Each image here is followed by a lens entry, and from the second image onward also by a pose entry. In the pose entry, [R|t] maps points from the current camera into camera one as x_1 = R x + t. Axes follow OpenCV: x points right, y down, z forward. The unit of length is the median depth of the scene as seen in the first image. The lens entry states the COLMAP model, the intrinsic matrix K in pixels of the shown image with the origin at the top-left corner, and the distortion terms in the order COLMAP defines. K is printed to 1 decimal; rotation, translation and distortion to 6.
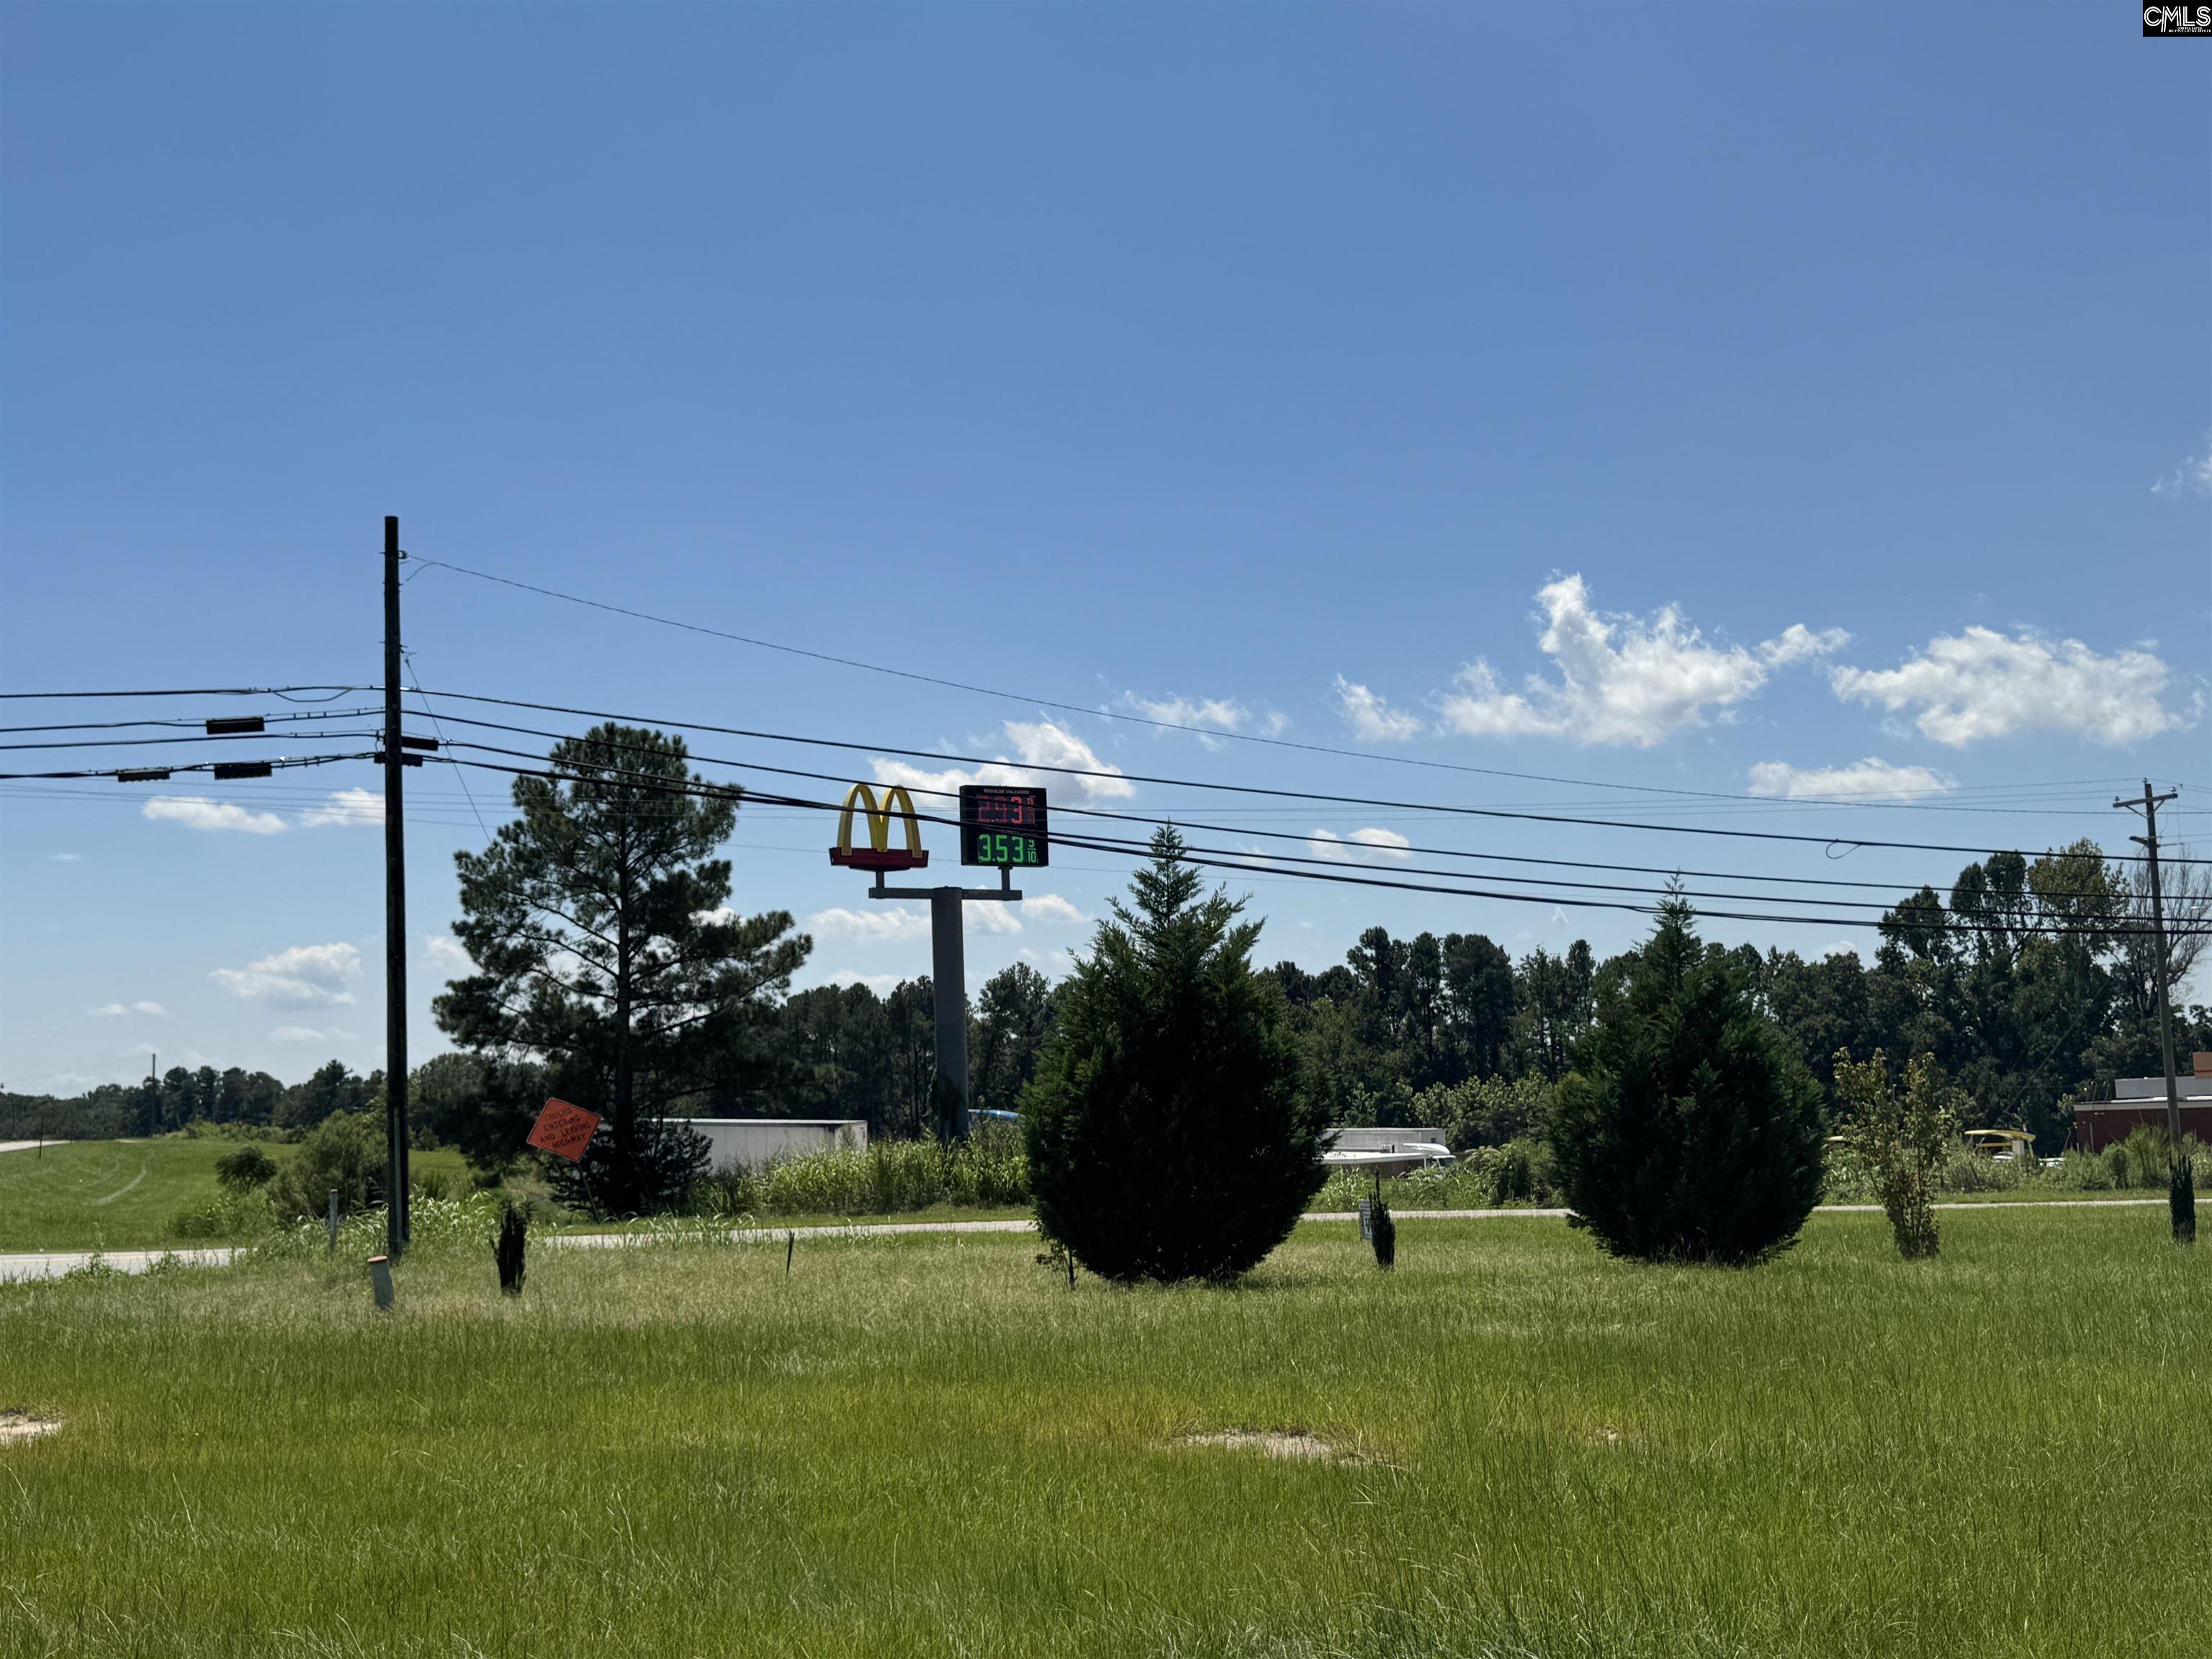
lens RADIAL K [[2387.9, 0, 1106.0], [0, 2387.9, 829.5], [0, 0, 1]] dist [0.144007, -0.292716]
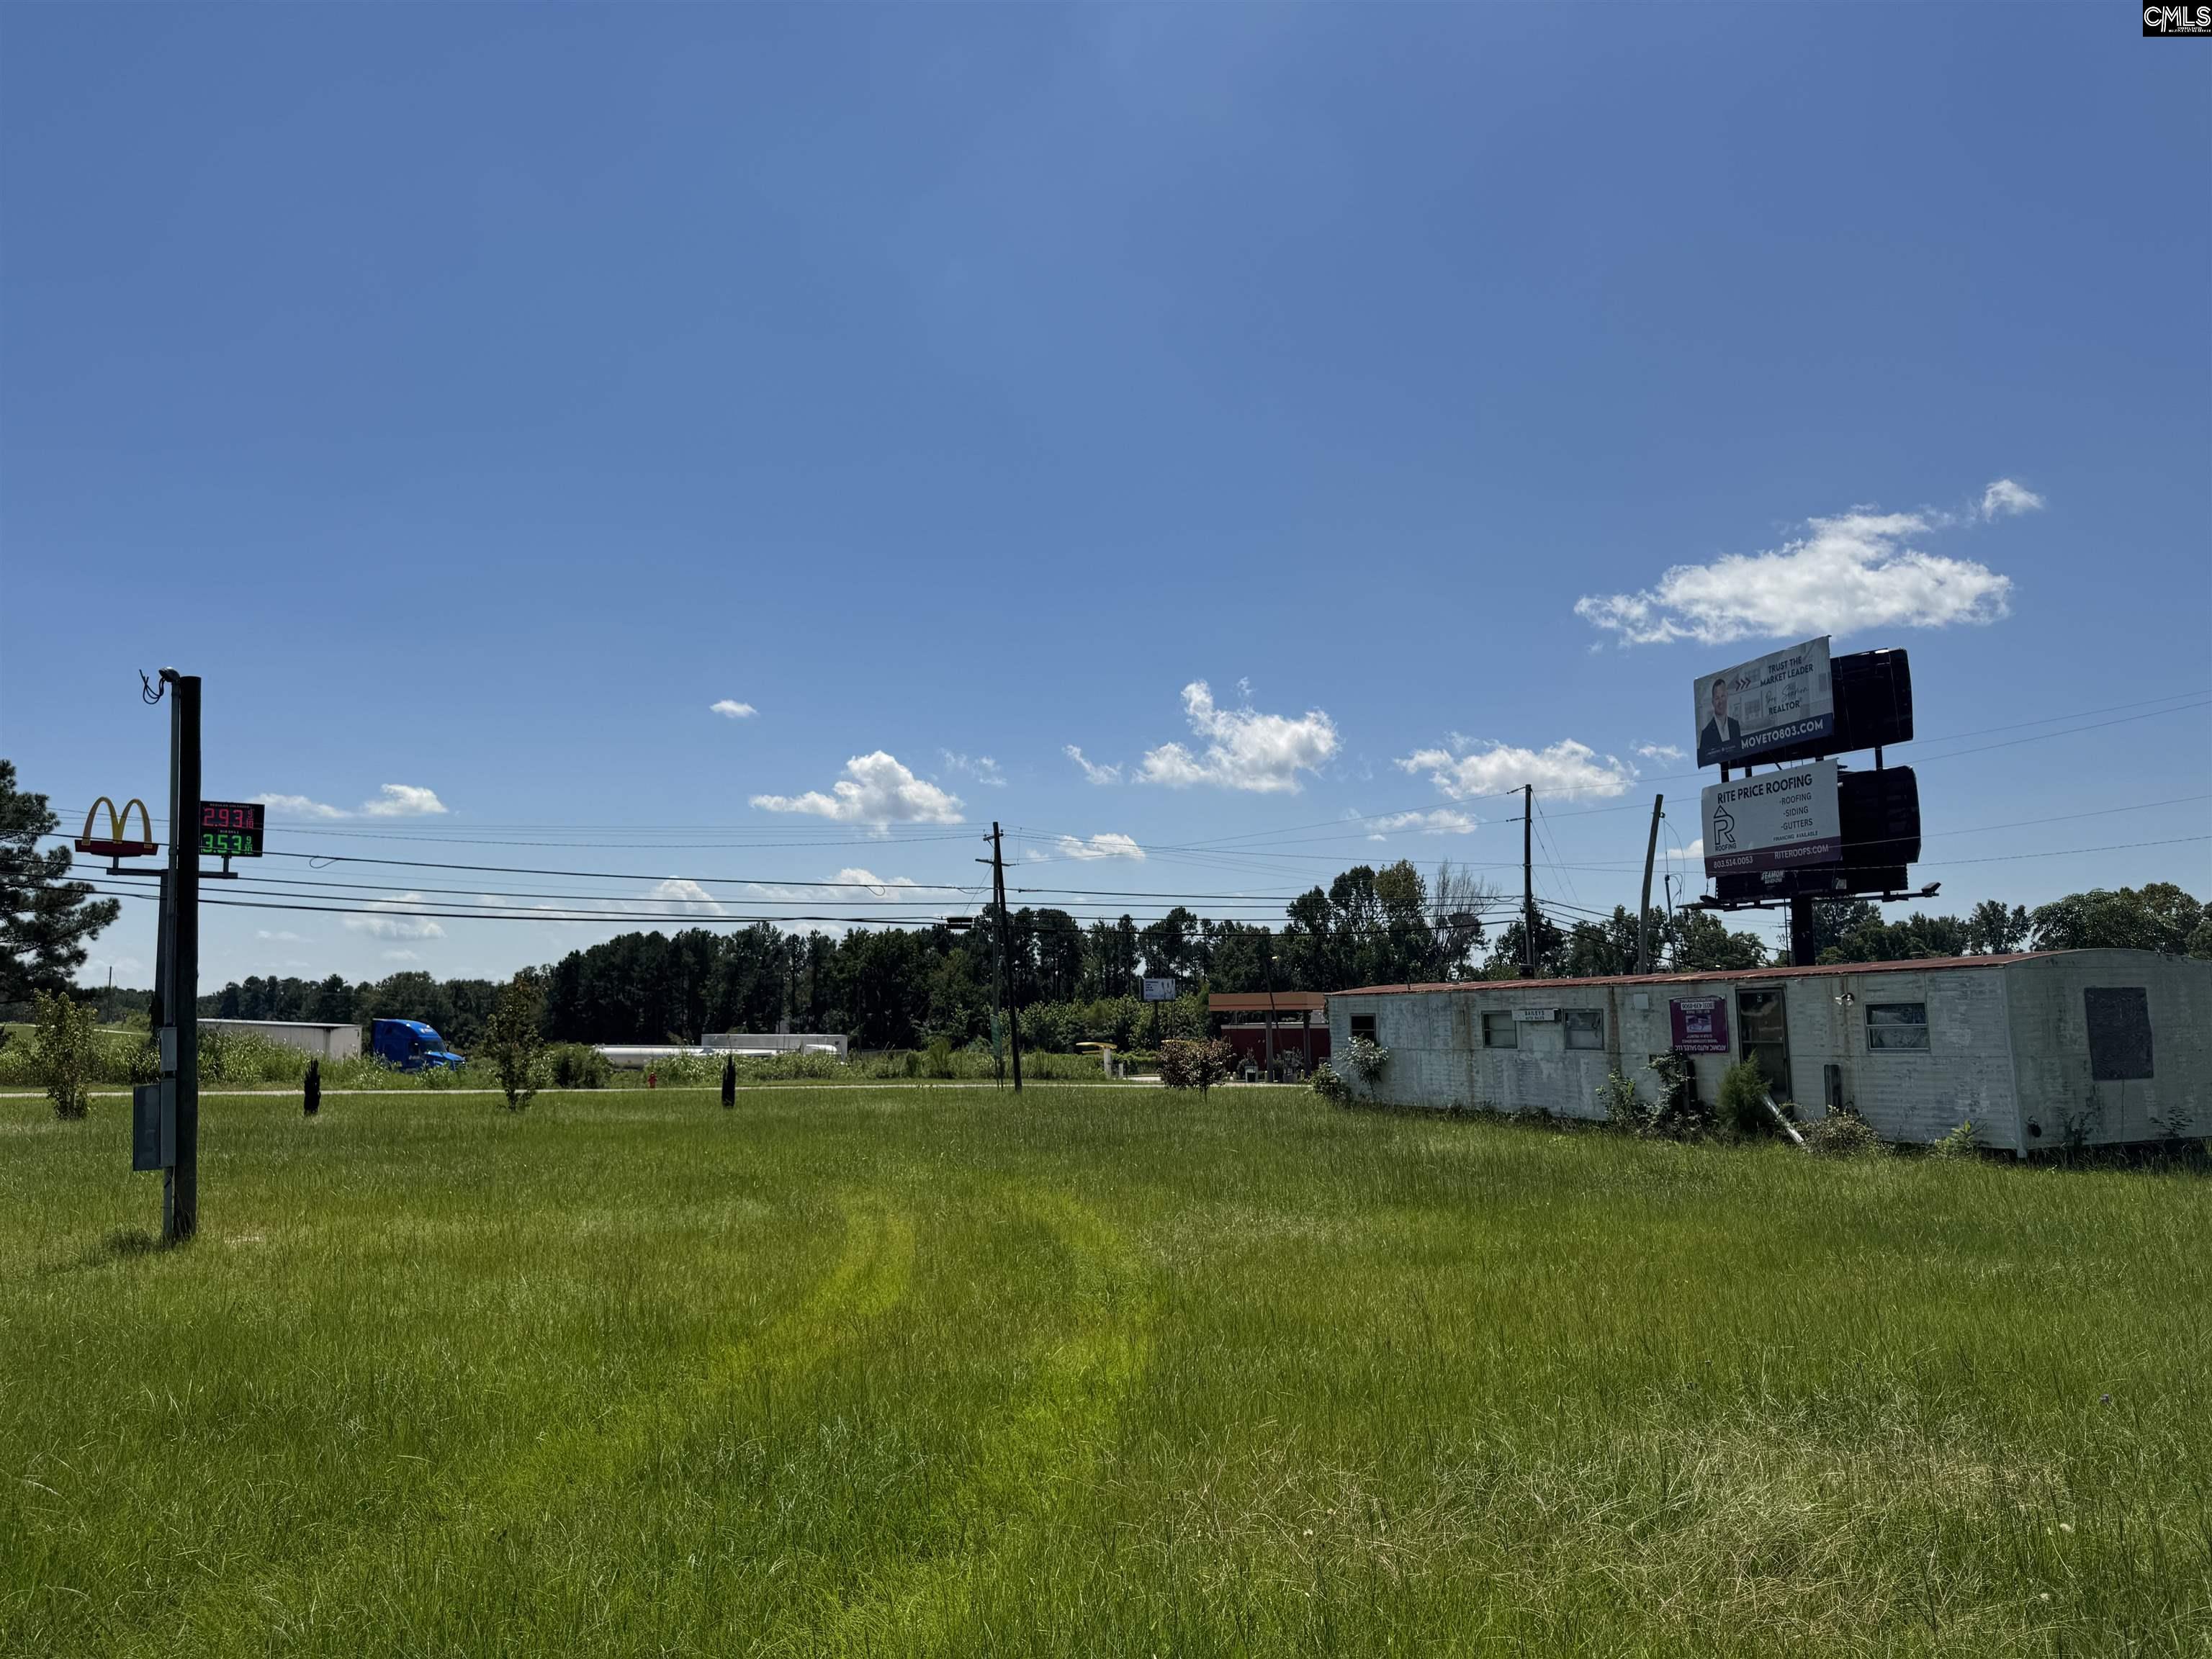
lens RADIAL K [[1559.6, 0, 1106.0], [0, 1559.6, 829.5], [0, 0, 1]] dist [0.184218, -0.358553]
pose [[0.994931, 0.033018, 0.094981, 0.104959], [-0.032611, 0.999451, -0.005835, -0.003396], [-0.095122, 0.002708, 0.995462, -0.010504]]
